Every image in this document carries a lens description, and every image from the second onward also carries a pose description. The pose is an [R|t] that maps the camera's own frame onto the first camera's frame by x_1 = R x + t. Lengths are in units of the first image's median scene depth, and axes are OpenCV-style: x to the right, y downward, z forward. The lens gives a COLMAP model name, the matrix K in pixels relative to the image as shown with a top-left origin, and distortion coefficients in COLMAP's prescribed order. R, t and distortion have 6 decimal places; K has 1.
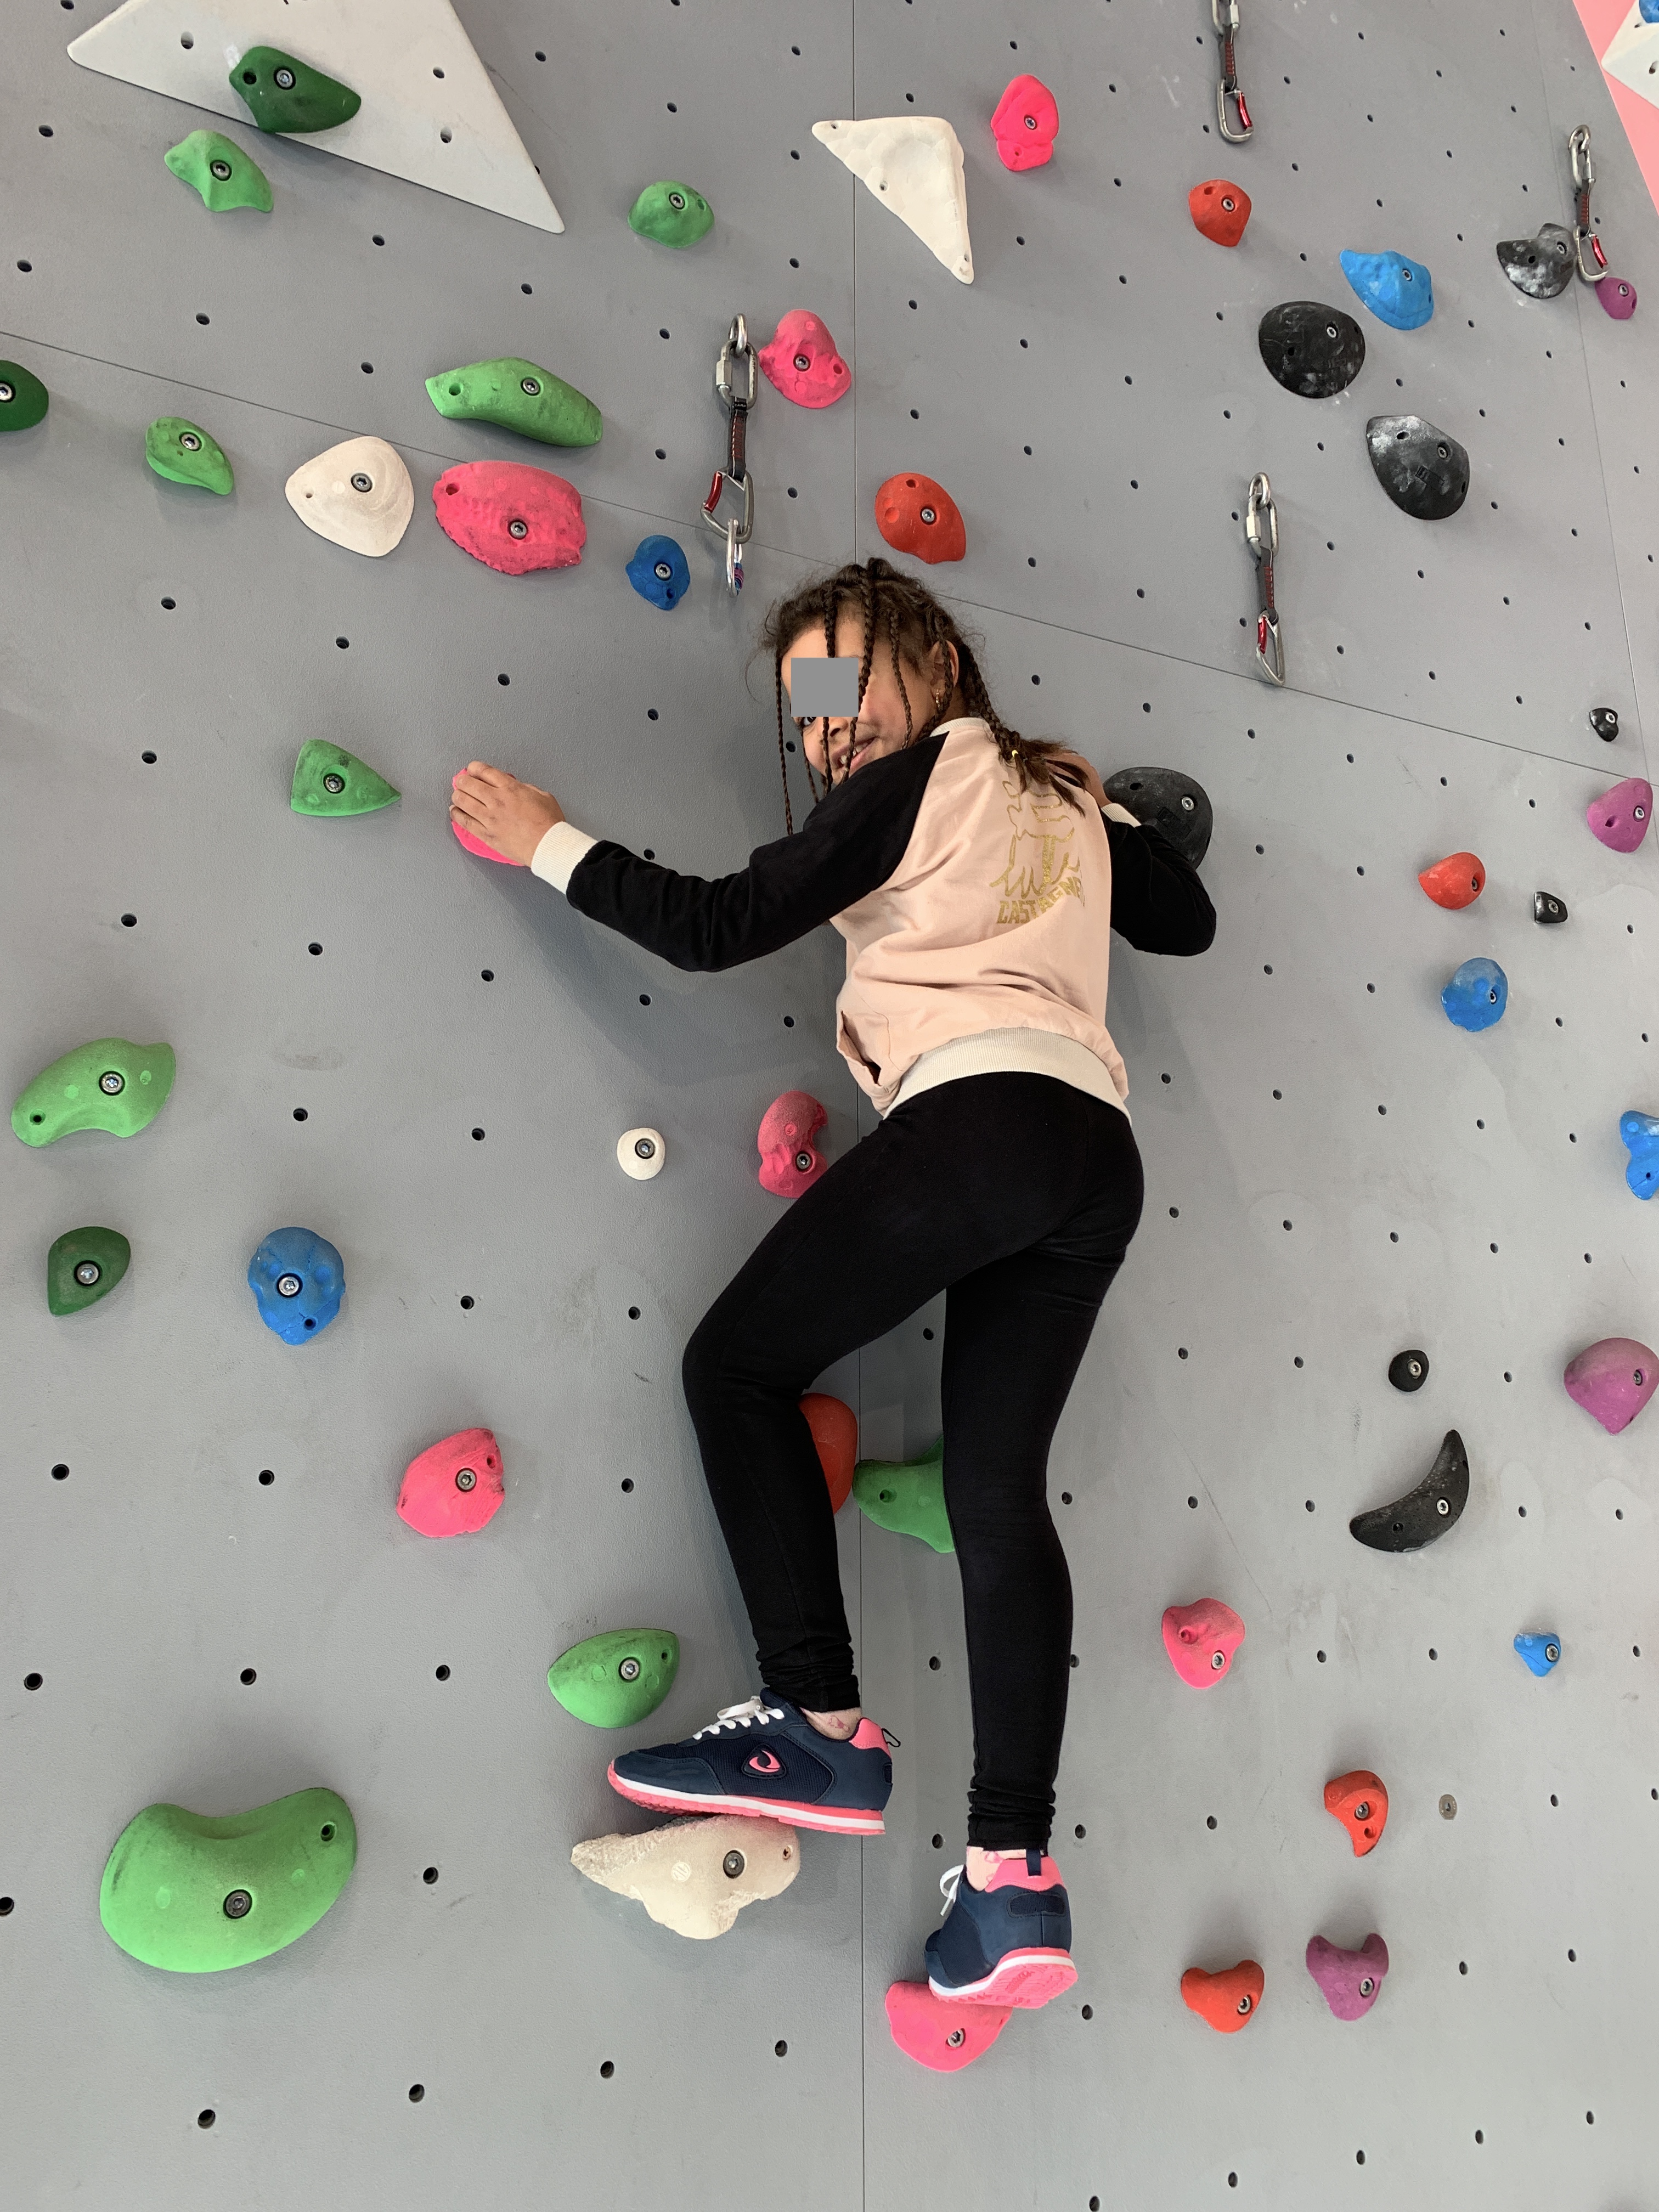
lens RADIAL K [[1654.6, 0, 829.8], [0, 1654.6, 1114.2], [0, 0, 1]] dist [0.006487, -0.007556]
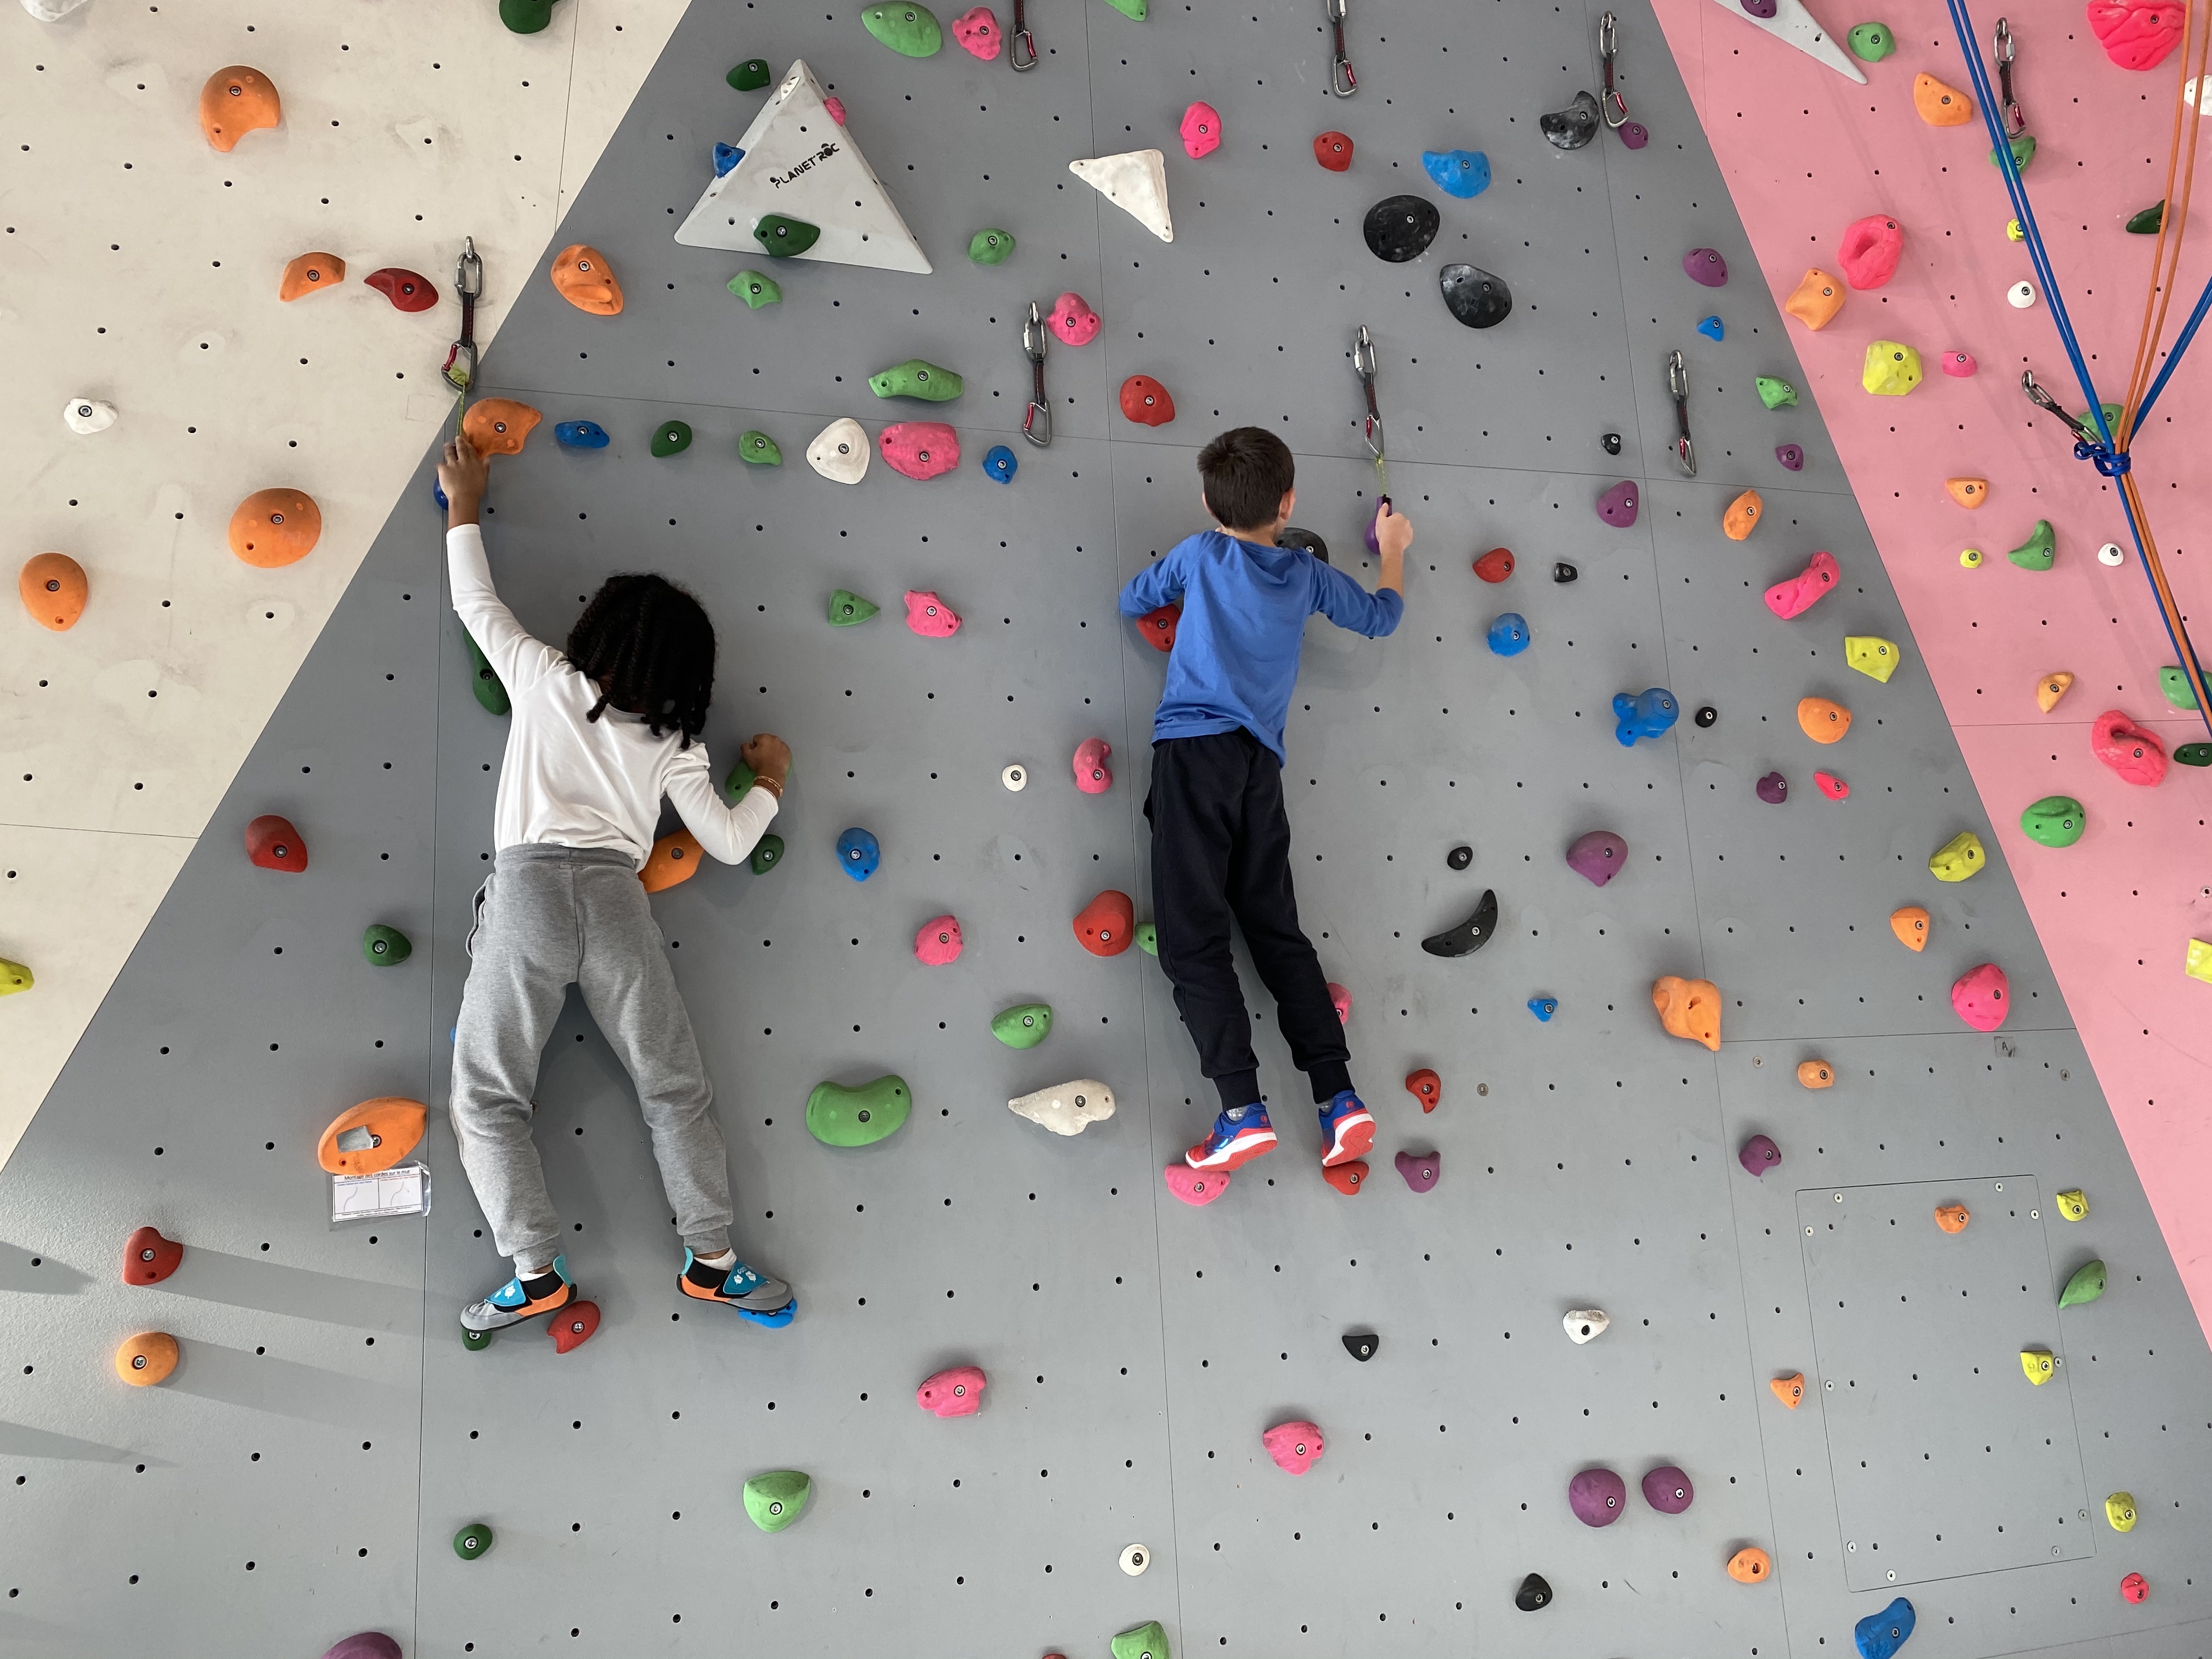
lens RADIAL K [[1654.5, 0, 1102.3], [0, 1654.5, 820.7], [0, 0, 1]] dist [0.002732, -0.000794]
pose [[0.989673, -0.079724, -0.119124, 0.187669], [0.089435, 0.992892, 0.078531, -0.059877], [0.112017, -0.088374, 0.989769, -0.811039]]
